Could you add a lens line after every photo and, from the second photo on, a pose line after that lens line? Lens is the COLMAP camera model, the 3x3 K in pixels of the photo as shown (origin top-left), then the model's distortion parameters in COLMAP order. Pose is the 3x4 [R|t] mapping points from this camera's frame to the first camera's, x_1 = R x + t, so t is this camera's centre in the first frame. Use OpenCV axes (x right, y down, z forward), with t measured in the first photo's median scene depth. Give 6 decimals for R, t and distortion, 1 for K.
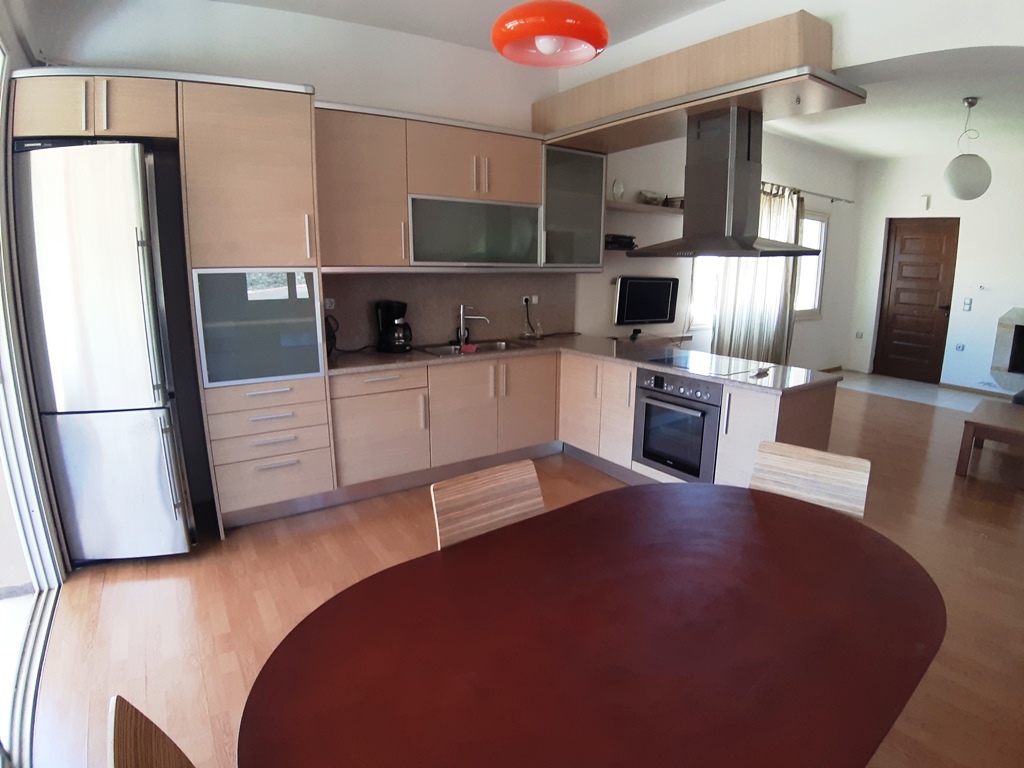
lens RADIAL K [[538.2, 0, 506.9], [0, 538.2, 390.1], [0, 0, 1]] dist [-0.080760, -0.028182]
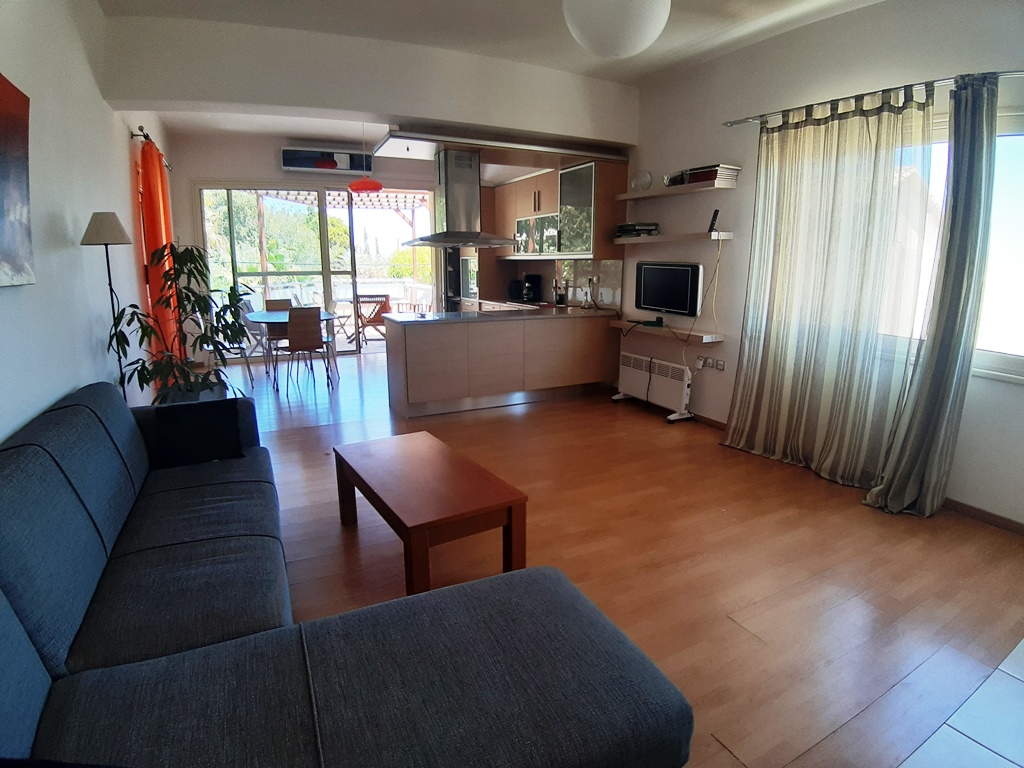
lens RADIAL K [[538.2, 0, 506.9], [0, 538.2, 390.1], [0, 0, 1]] dist [-0.080760, -0.028182]
pose [[-0.131973, 0.224679, -0.965455, 1.778644], [-0.218109, 0.943522, 0.249389, -0.242962], [0.966960, 0.243487, -0.075515, 1.205277]]
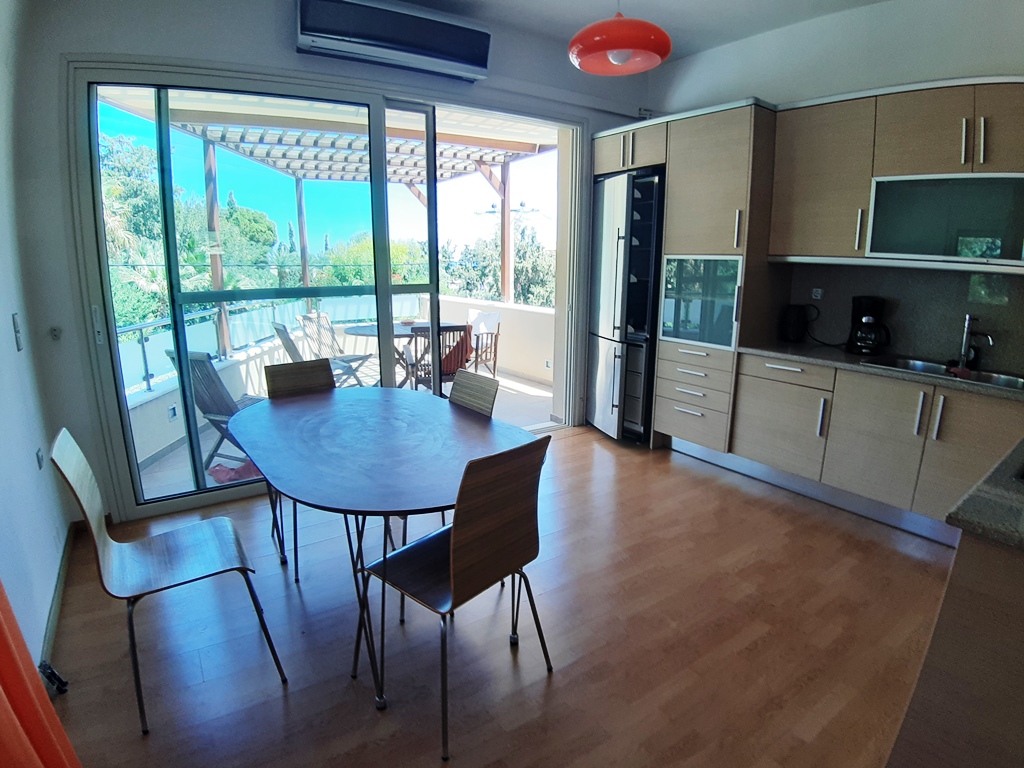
lens RADIAL K [[538.2, 0, 506.9], [0, 538.2, 390.1], [0, 0, 1]] dist [-0.080760, -0.028182]
pose [[0.003674, 0.232409, -0.972611, 0.670158], [-0.211969, 0.950697, 0.226371, -0.086620], [0.977269, 0.205332, 0.052756, 0.411582]]
